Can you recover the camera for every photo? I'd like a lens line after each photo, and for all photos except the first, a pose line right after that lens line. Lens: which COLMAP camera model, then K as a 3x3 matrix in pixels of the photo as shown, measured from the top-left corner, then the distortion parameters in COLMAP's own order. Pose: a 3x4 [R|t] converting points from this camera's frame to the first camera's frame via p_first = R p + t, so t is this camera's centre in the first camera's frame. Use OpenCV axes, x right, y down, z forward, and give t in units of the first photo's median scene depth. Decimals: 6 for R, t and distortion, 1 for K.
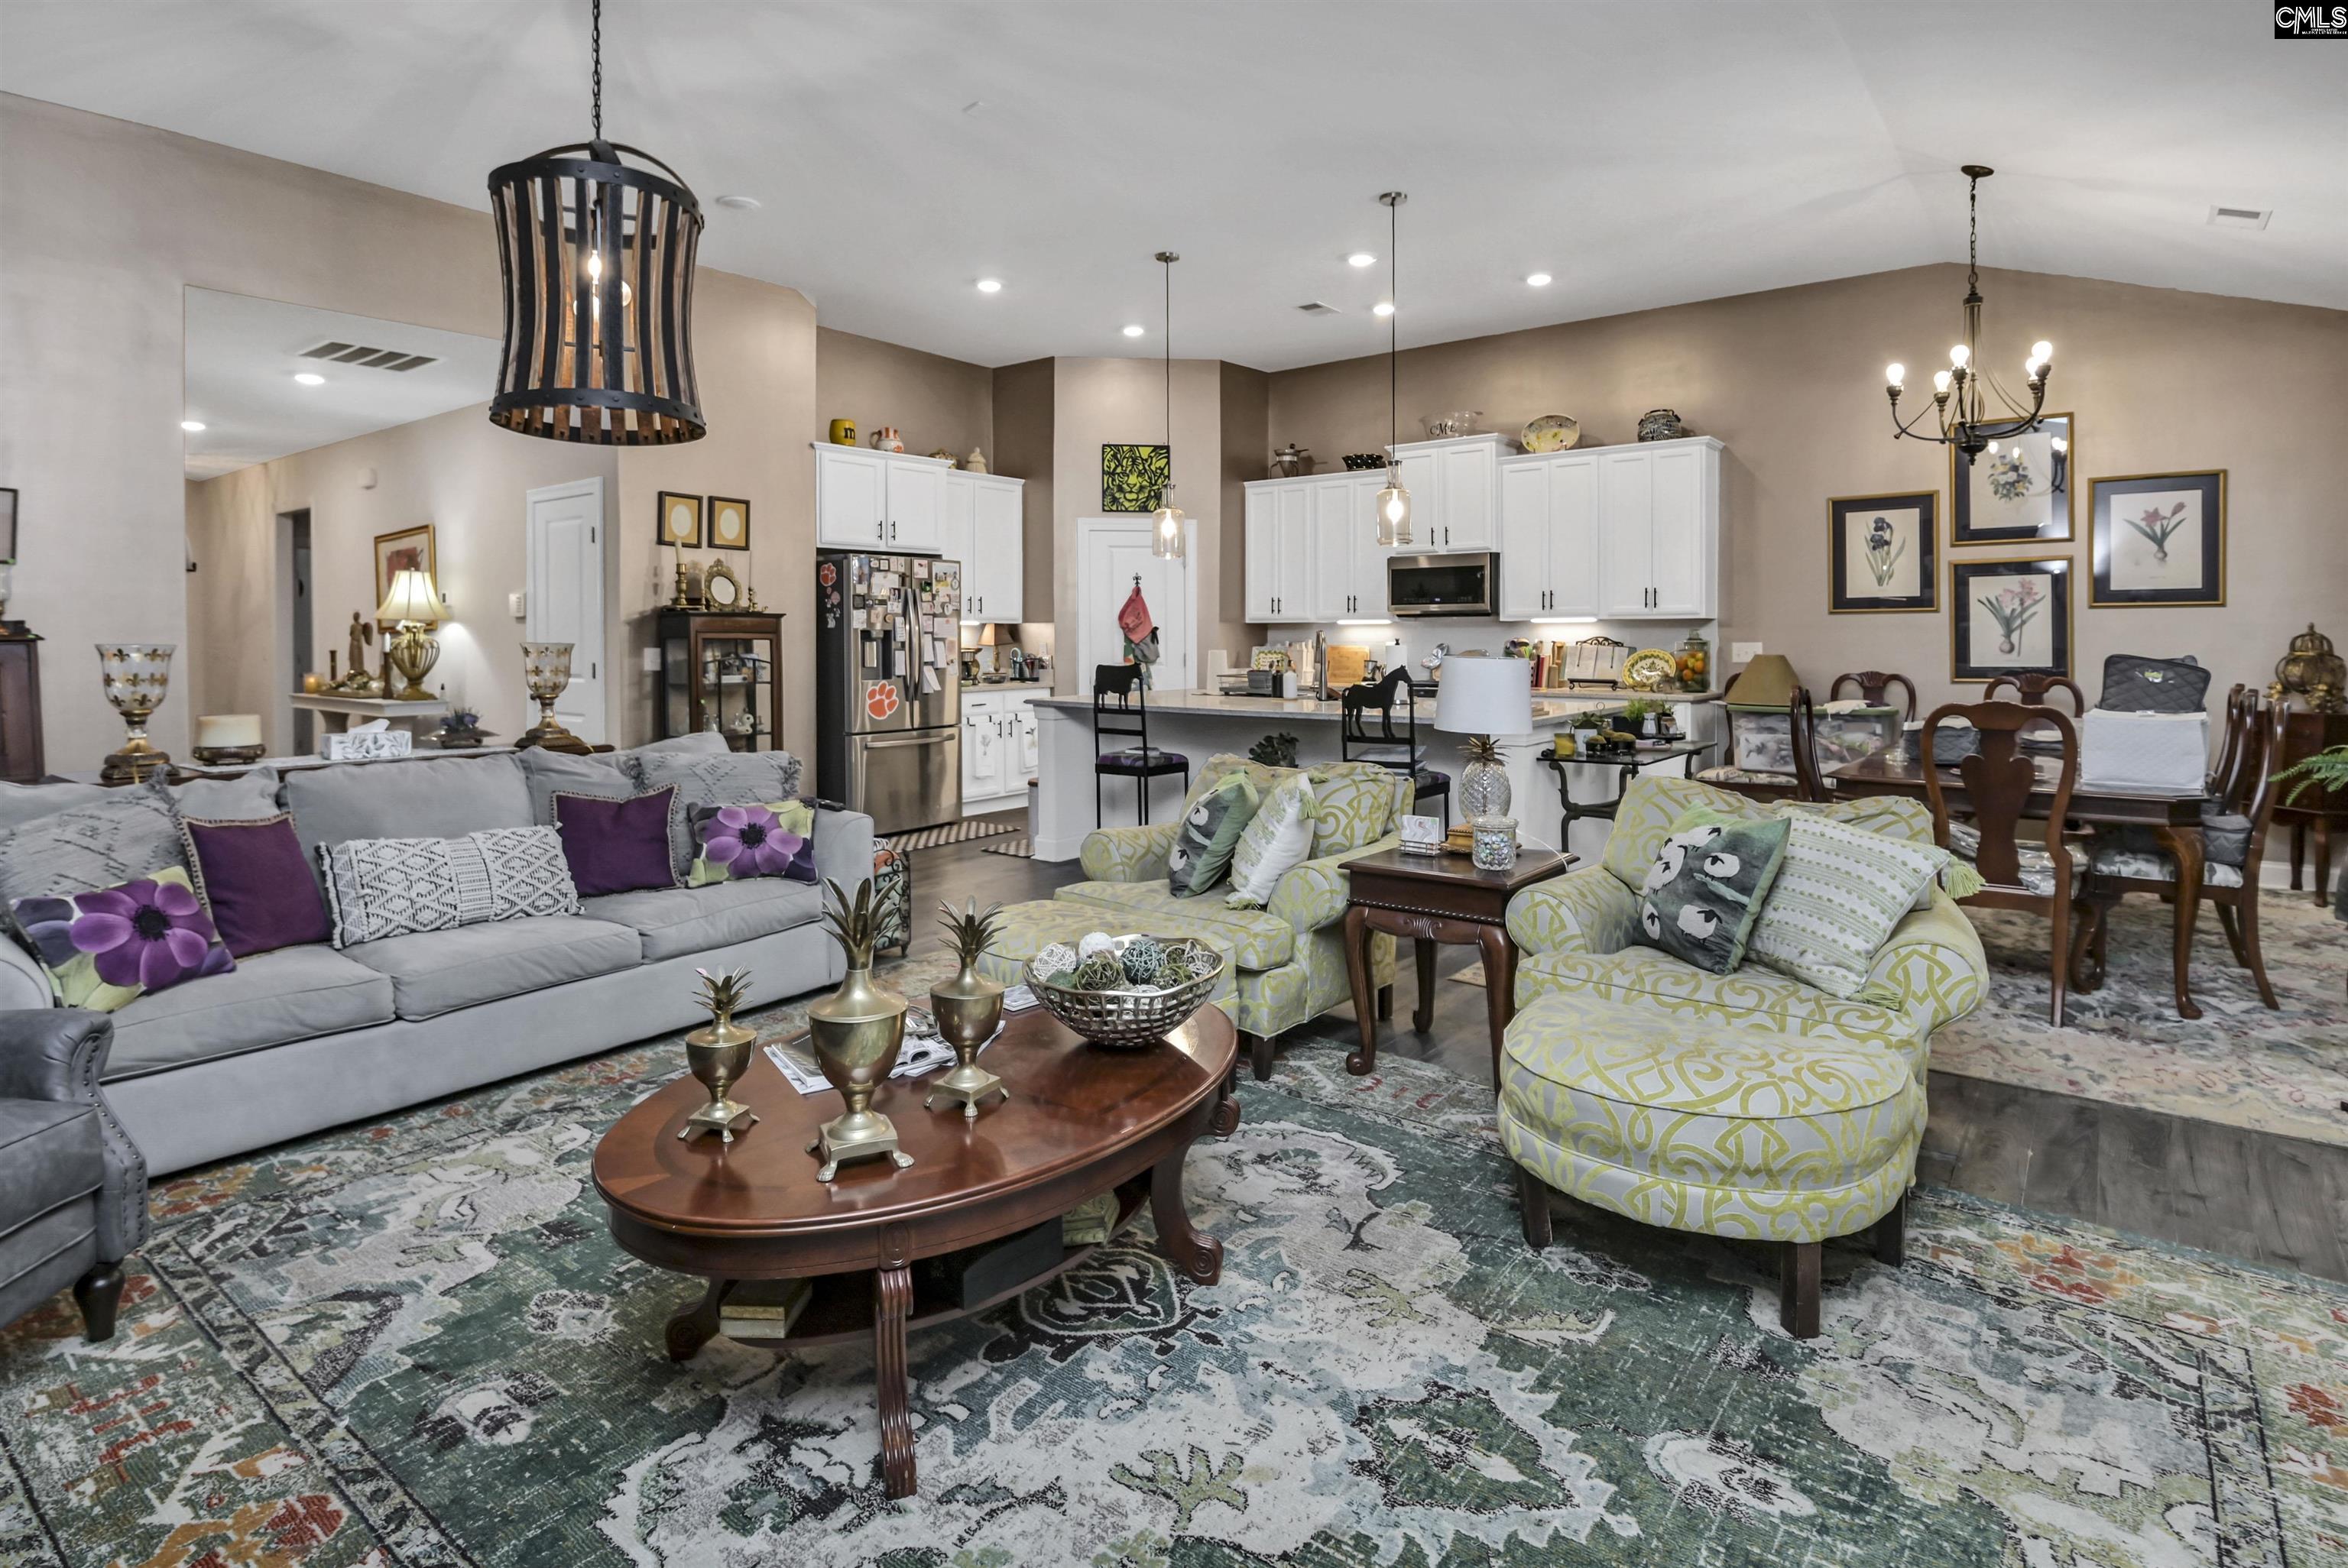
lens RADIAL K [[1234.2, 0, 1224.4], [0, 1234.2, 647.7], [0, 0, 1]] dist [0.001572, -0.000083]
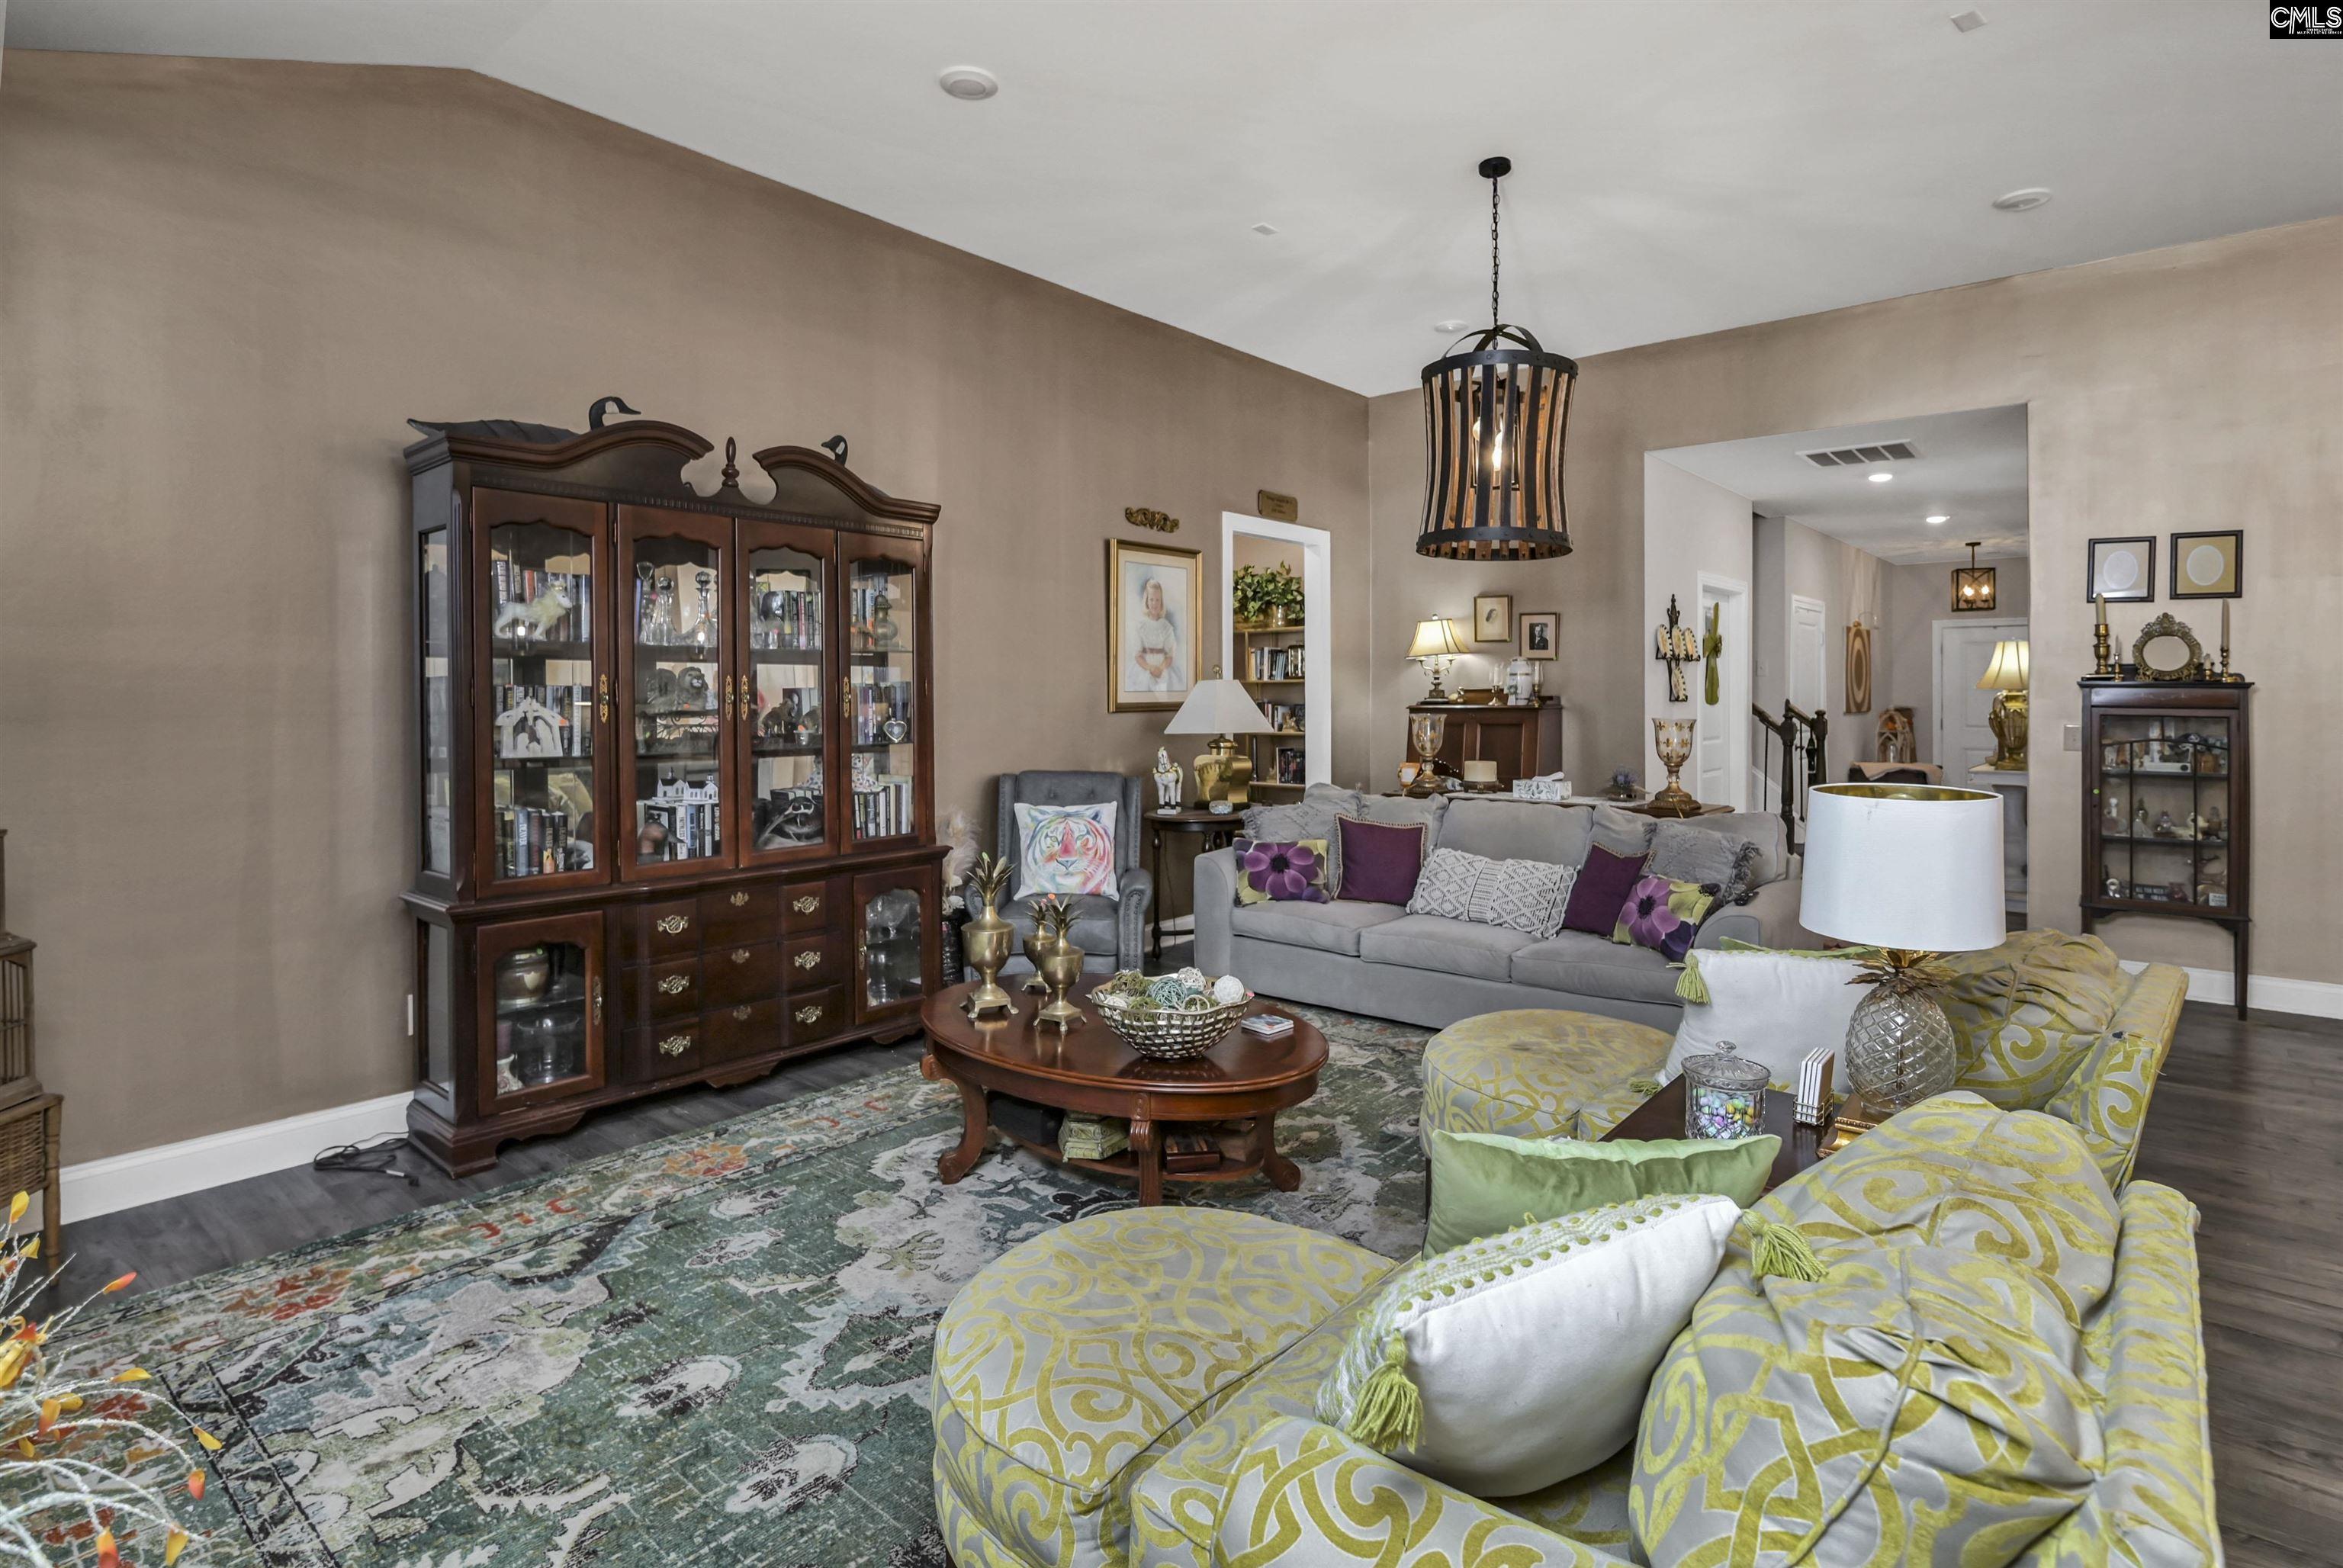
lens RADIAL K [[1186.9, 0, 1047.8], [0, 1186.9, 698.7], [0, 0, 1]] dist [-0.000904, -0.000959]
pose [[-0.152106, 0.002130, -0.988362, 0.423956], [-0.012204, 0.999917, 0.004033, -0.012825], [0.988289, 0.012675, -0.152068, 0.408913]]
